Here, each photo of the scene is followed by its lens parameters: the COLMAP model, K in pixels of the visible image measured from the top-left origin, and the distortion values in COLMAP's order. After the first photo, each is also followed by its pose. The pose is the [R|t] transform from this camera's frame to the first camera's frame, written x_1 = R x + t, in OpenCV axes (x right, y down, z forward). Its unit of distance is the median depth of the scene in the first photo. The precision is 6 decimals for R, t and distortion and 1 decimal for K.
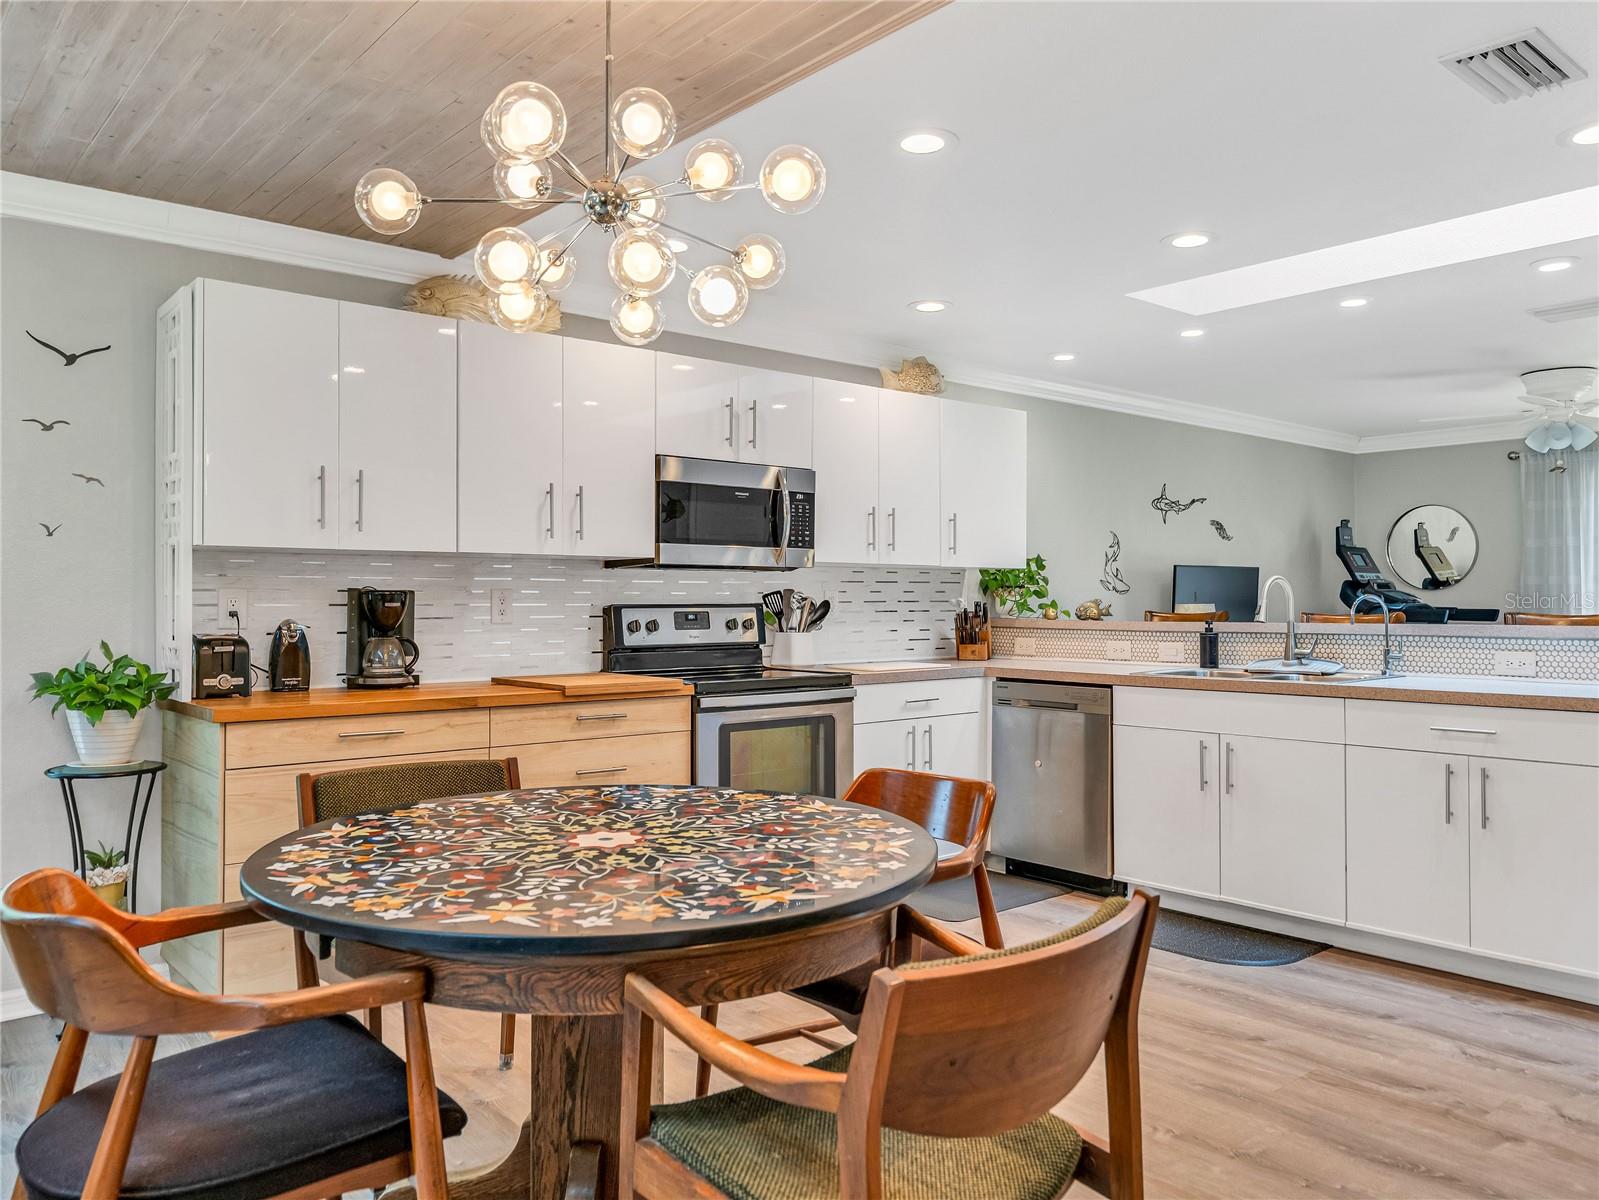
lens RADIAL K [[1162.7, 0, 794.3], [0, 1162.7, 580.0], [0, 0, 1]] dist [-0.006497, 0.000355]
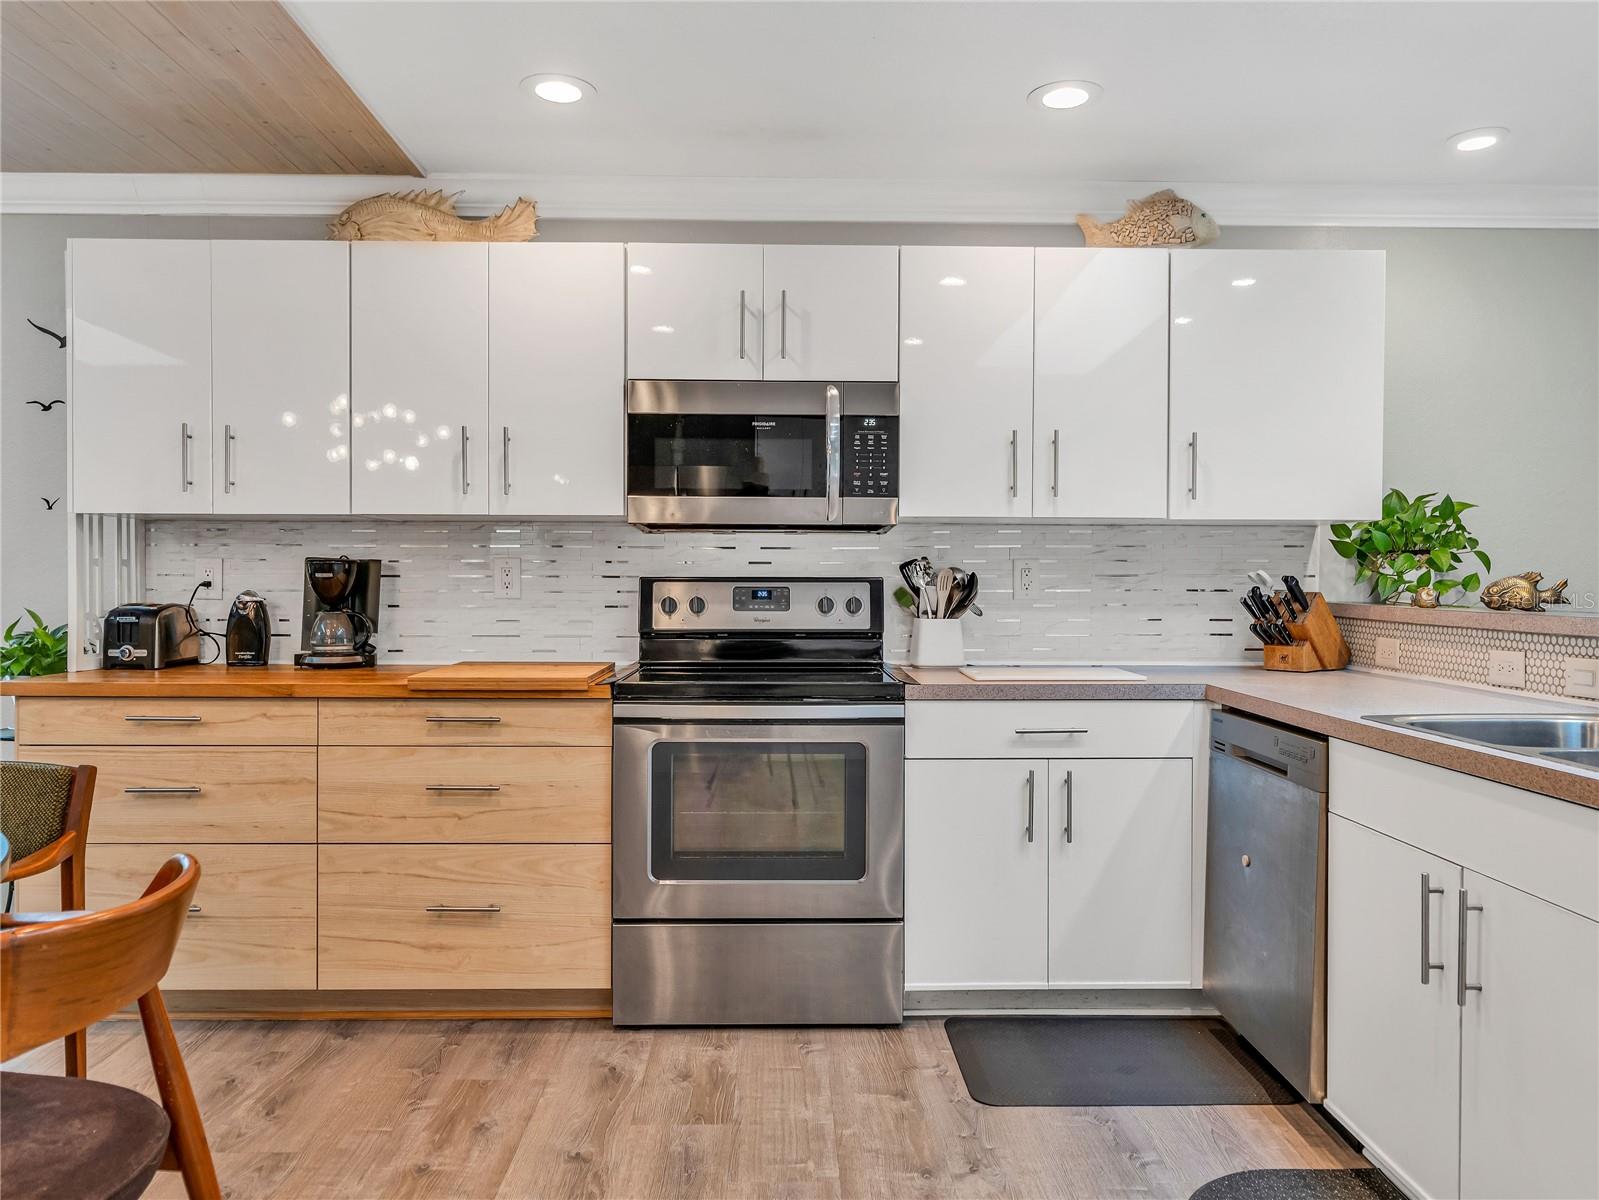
lens RADIAL K [[1162.7, 0, 794.3], [0, 1162.7, 580.0], [0, 0, 1]] dist [-0.006497, 0.000355]
pose [[0.776837, 0.007755, -0.629654, 0.410488], [0.007622, 0.999735, 0.021716, 0.006701], [0.629655, -0.021669, 0.776572, 0.436628]]
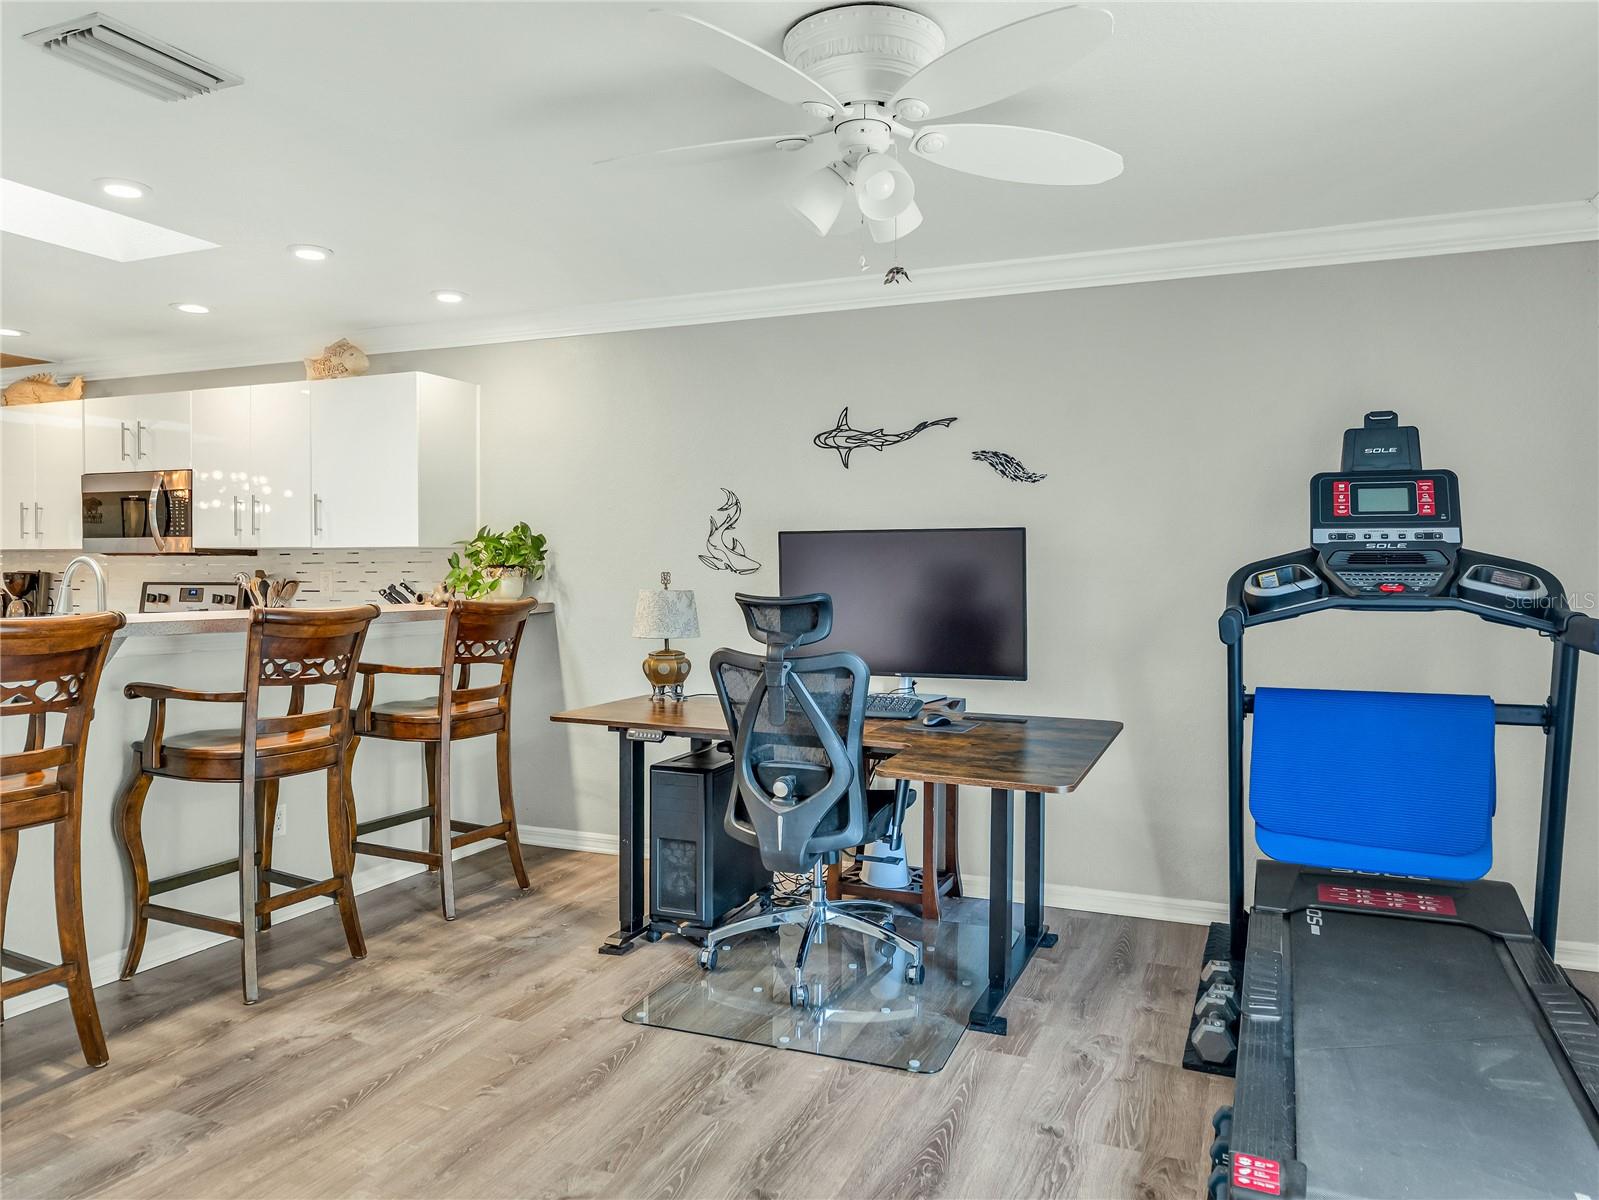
lens RADIAL K [[1095.7, 0, 801.2], [0, 1095.7, 586.8], [0, 0, 1]] dist [0.005587, -0.000680]
pose [[0.459378, 0.014113, -0.888129, 1.327368], [0.012708, 0.999667, 0.022459, 0.007238], [0.888150, -0.021604, 0.459046, 1.061380]]
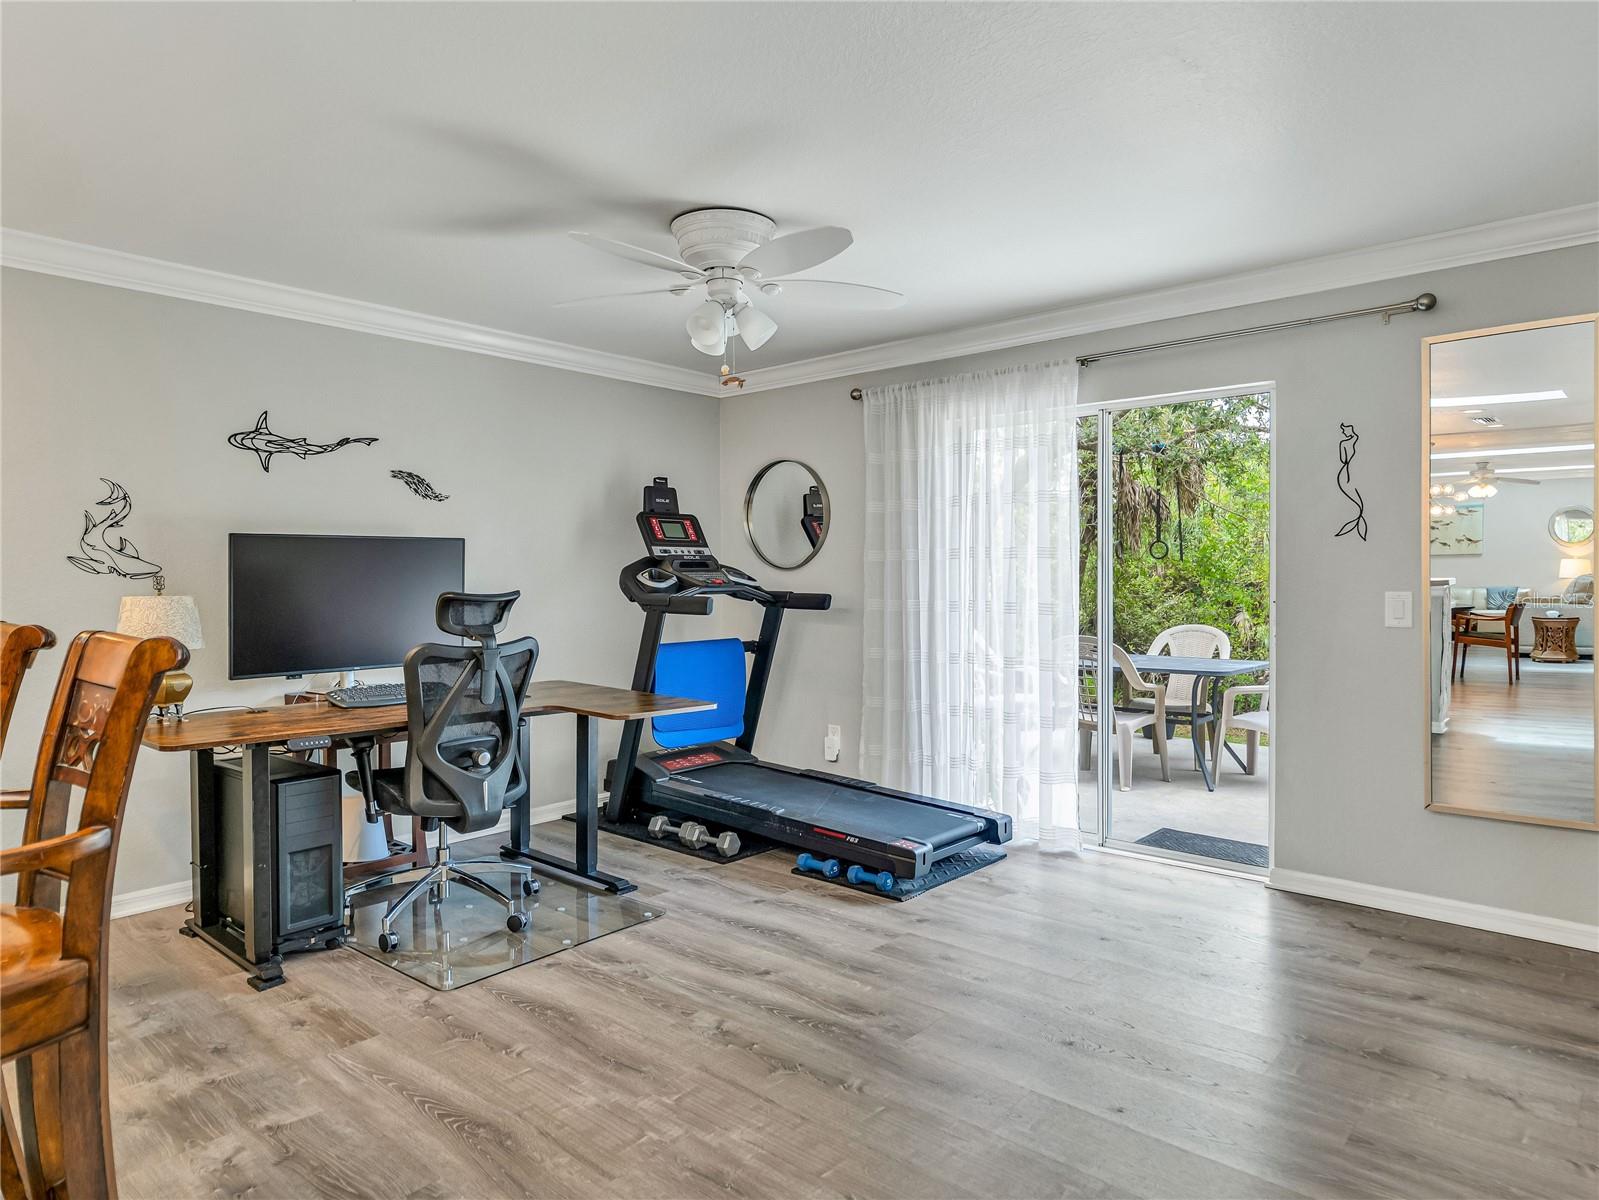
lens RADIAL K [[989.7, 0, 799.5], [0, 989.7, 600.0], [0, 0, 1]] dist [0.005428, 0.001727]
pose [[0.988371, -0.009430, 0.151771, 0.820876], [0.003077, 0.999111, 0.042042, 0.002725], [-0.152032, -0.041086, 0.987521, 0.602847]]
